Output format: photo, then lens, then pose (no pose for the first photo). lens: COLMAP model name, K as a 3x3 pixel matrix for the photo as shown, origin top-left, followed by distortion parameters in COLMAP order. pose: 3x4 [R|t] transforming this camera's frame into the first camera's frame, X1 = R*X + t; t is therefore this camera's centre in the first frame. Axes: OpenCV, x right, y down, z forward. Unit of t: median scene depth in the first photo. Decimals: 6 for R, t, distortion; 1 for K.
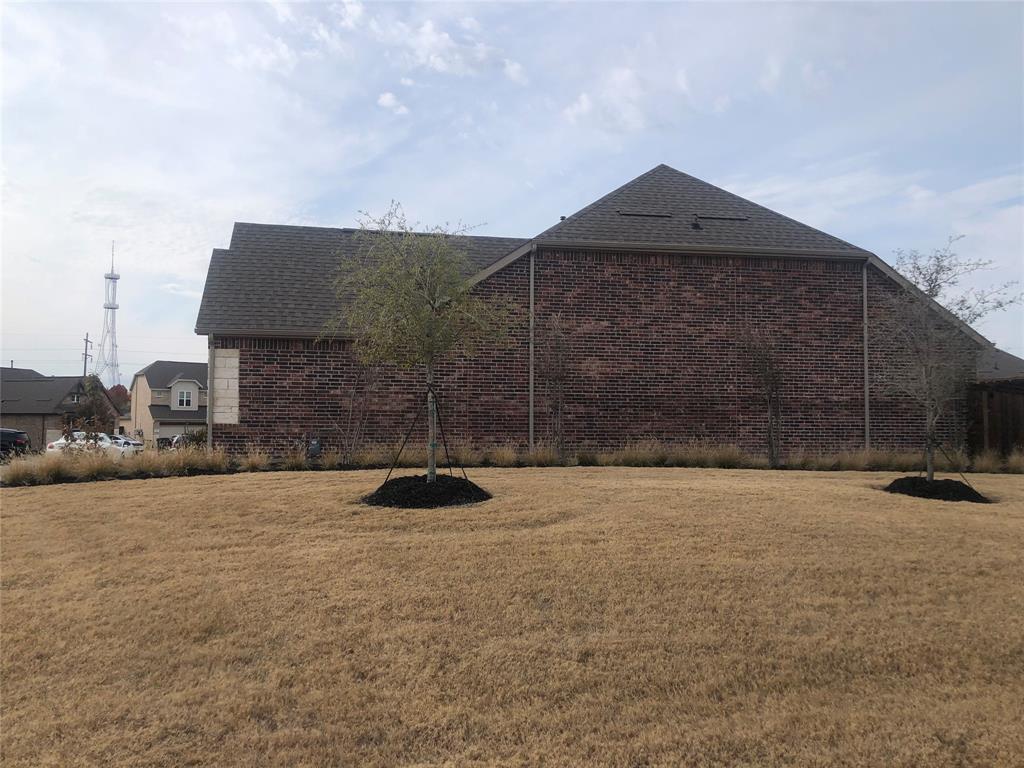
lens RADIAL K [[827.8, 0, 512.1], [0, 827.8, 380.9], [0, 0, 1]] dist [0.034638, -0.036984]
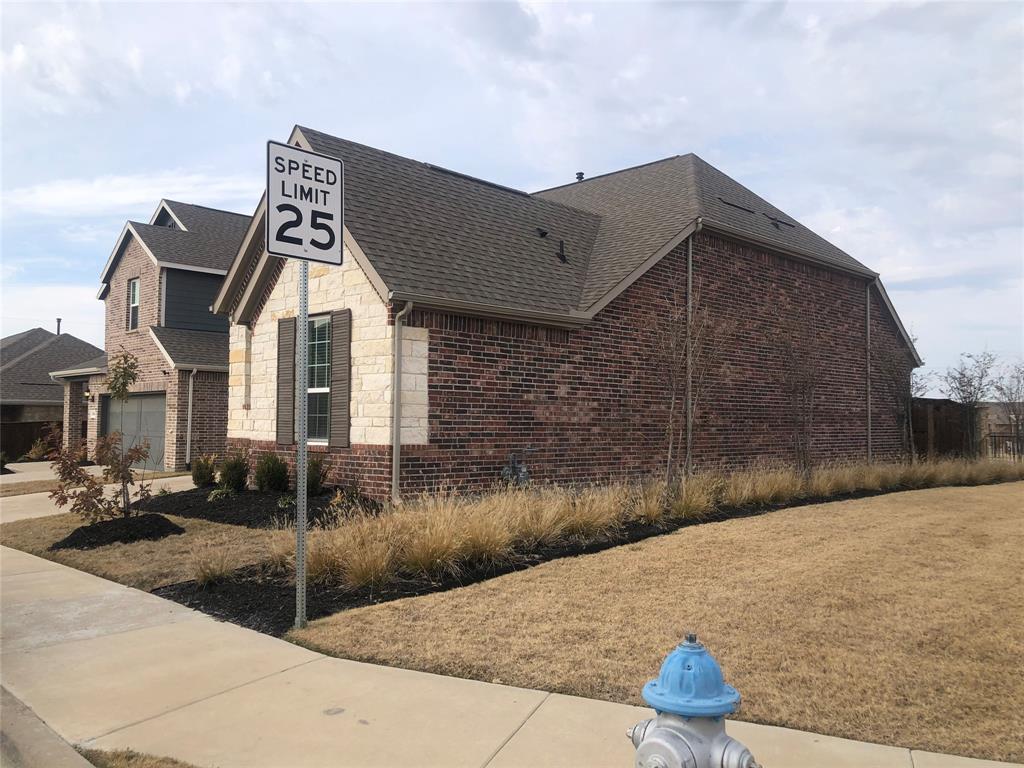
lens RADIAL K [[827.8, 0, 511.9], [0, 827.8, 386.2], [0, 0, 1]] dist [0.034638, -0.036984]
pose [[0.840255, 0.023943, 0.541662, -0.613607], [-0.027397, 0.999623, -0.001686, 0.005748], [-0.541498, -0.013423, 0.840595, 0.418507]]
